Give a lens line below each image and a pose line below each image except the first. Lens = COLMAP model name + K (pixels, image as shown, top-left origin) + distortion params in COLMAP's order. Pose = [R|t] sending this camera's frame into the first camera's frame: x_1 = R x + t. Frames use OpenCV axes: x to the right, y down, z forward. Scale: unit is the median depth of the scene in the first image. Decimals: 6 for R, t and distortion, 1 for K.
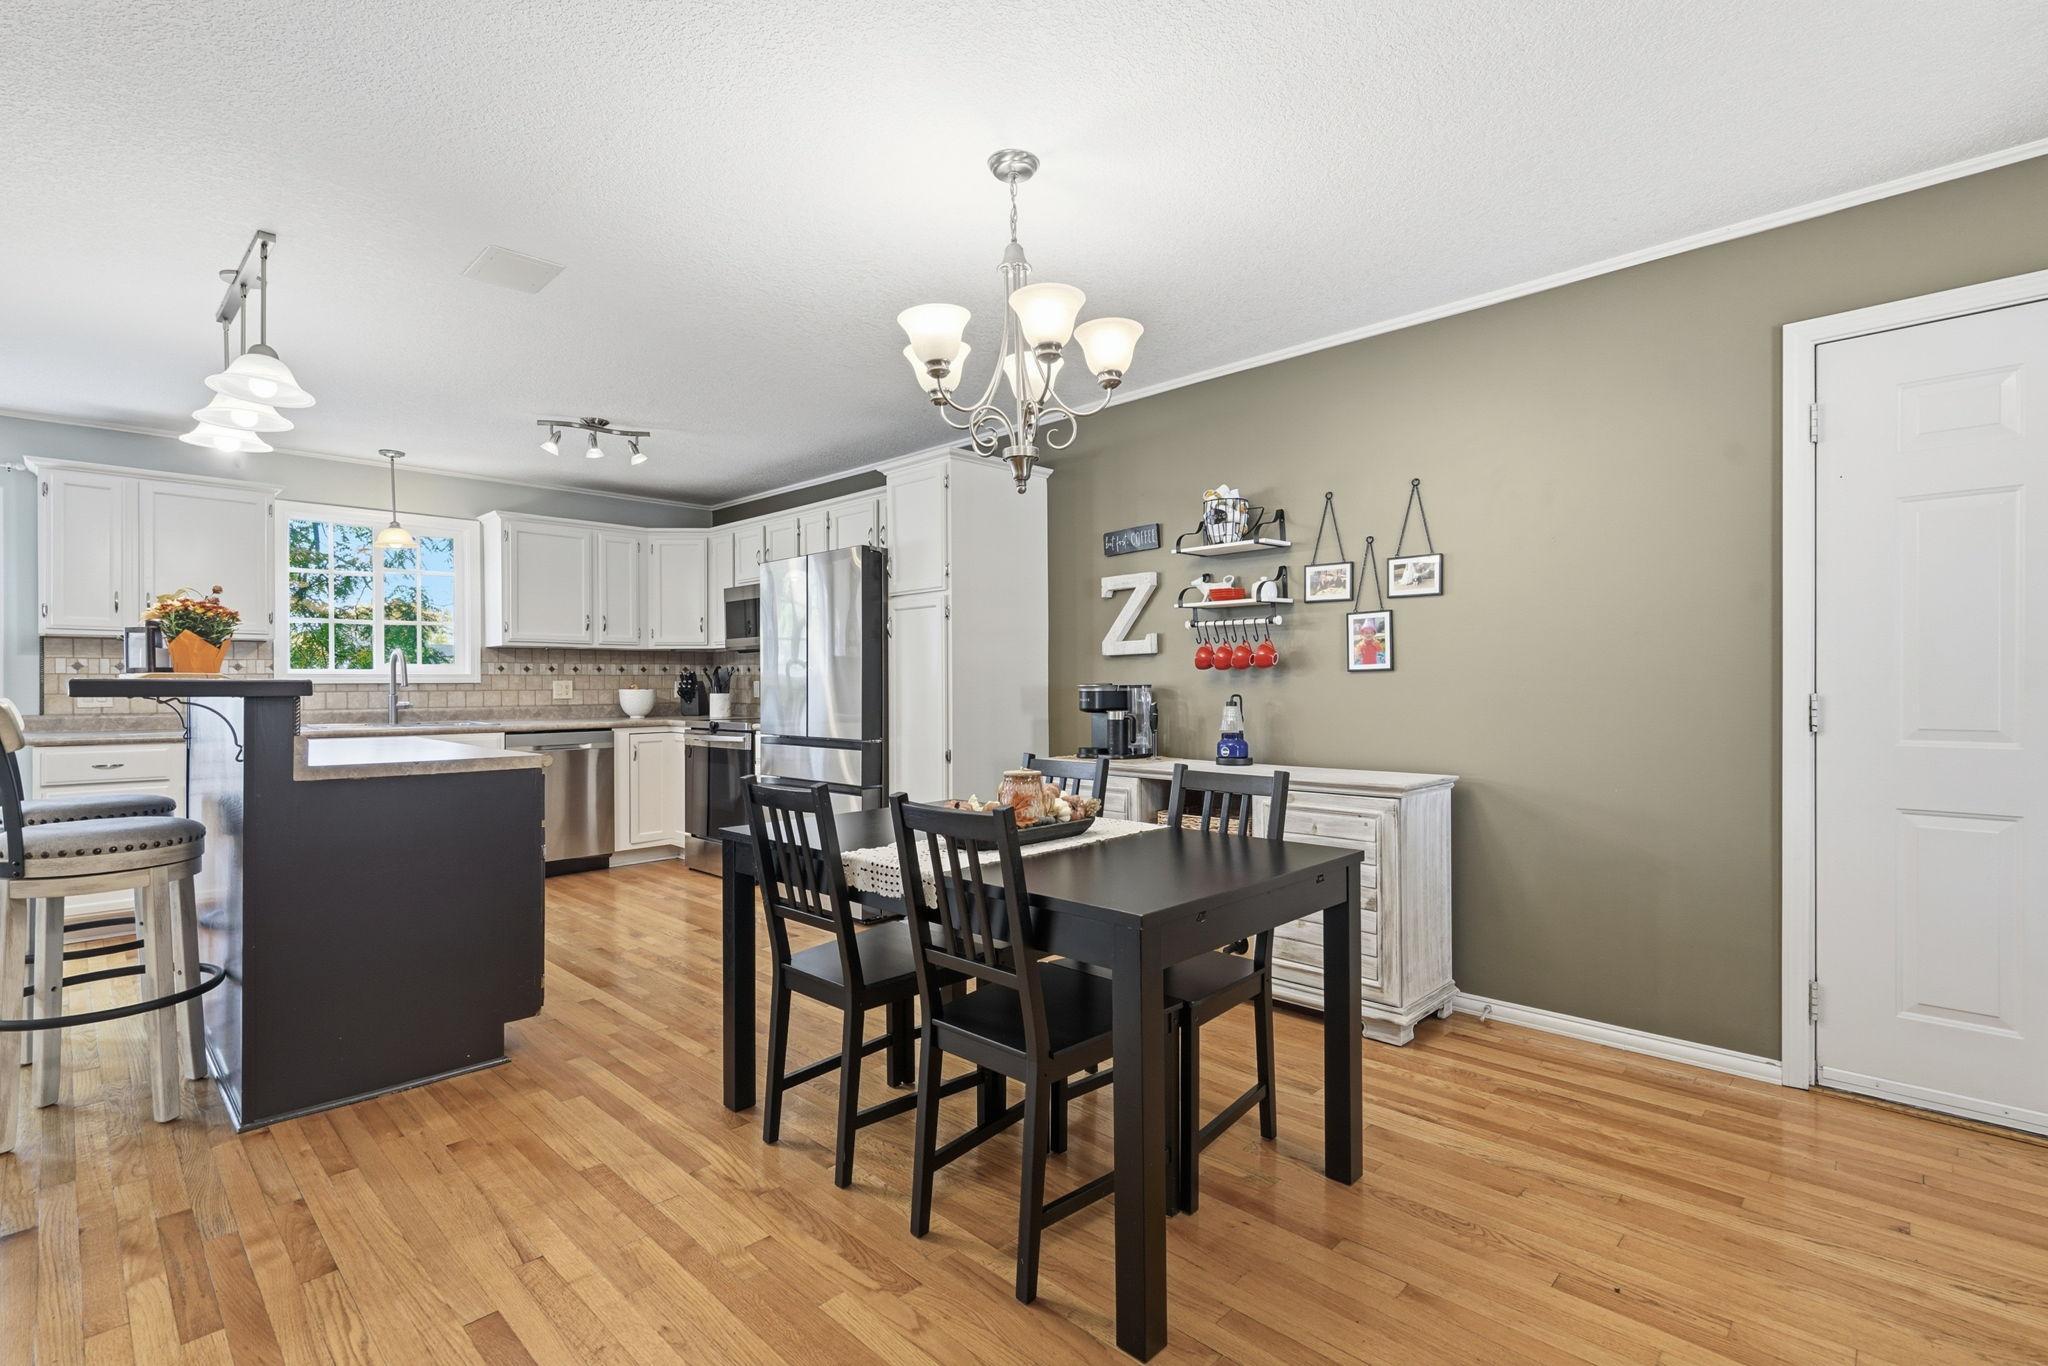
lens RADIAL K [[941.0, 0, 1019.5], [0, 941.0, 680.5], [0, 0, 1]] dist [-0.000517, 0.001439]
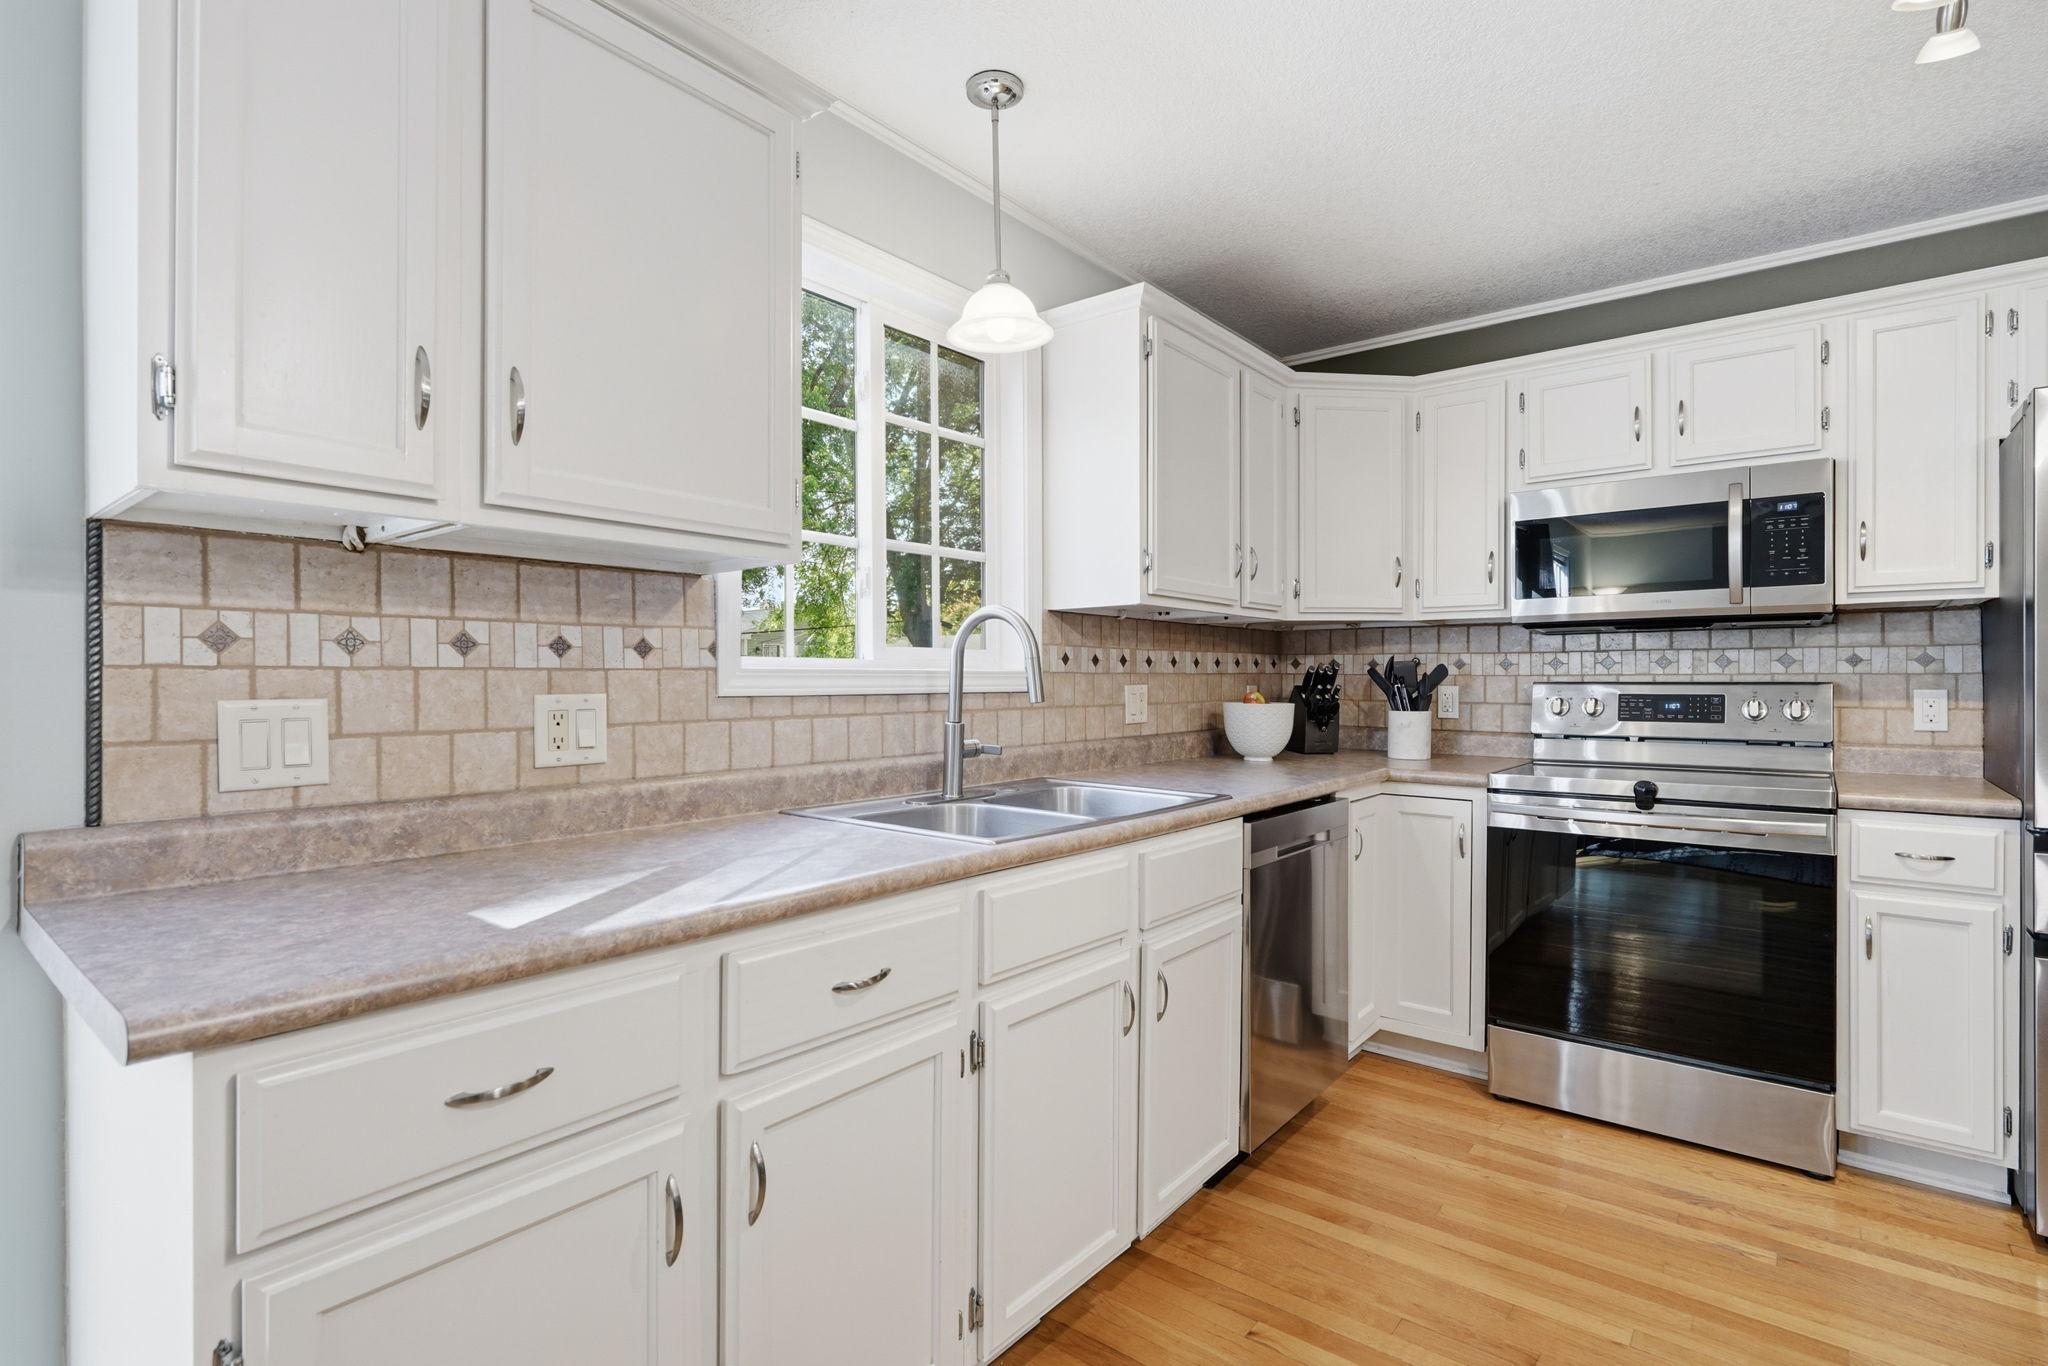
lens RADIAL K [[992.7, 0, 1036.2], [0, 992.7, 682.7], [0, 0, 1]] dist [0.010482, -0.000898]
pose [[0.993756, 0.005047, 0.111461, -0.747543], [-0.005880, 0.999957, 0.007145, -0.005420], [-0.111421, -0.007756, 0.993743, 0.643927]]
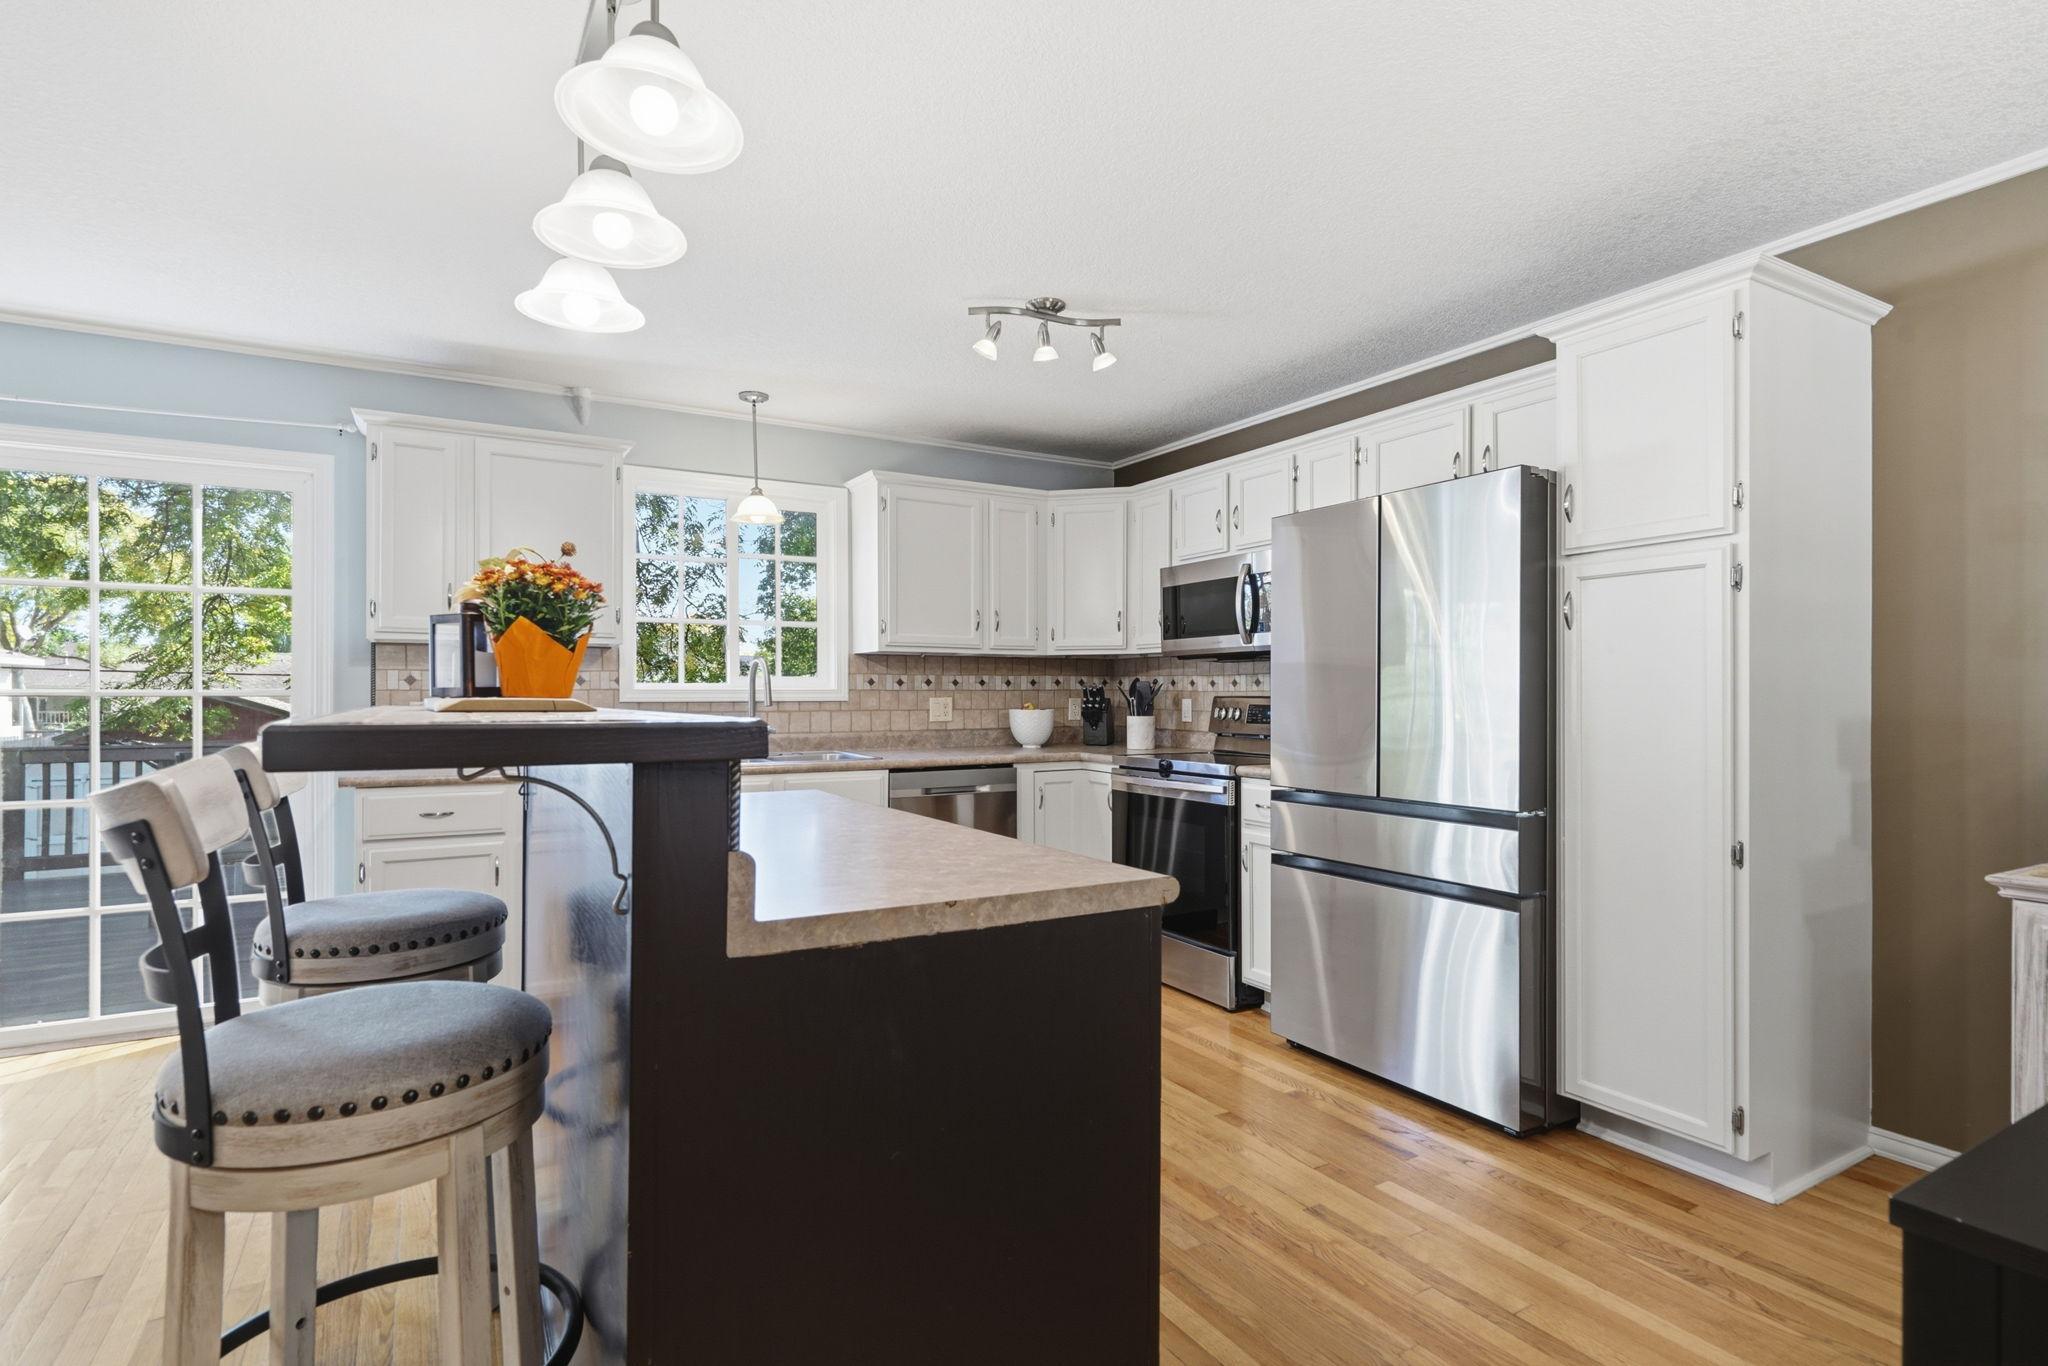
lens RADIAL K [[992.7, 0, 1007.9], [0, 992.7, 688.7], [0, 0, 1]] dist [0.010482, -0.000898]
pose [[0.962389, 0.002334, -0.271664, -0.274347], [-0.002785, 0.999995, -0.001273, -0.007802], [0.271660, 0.001982, 0.962391, 0.312765]]
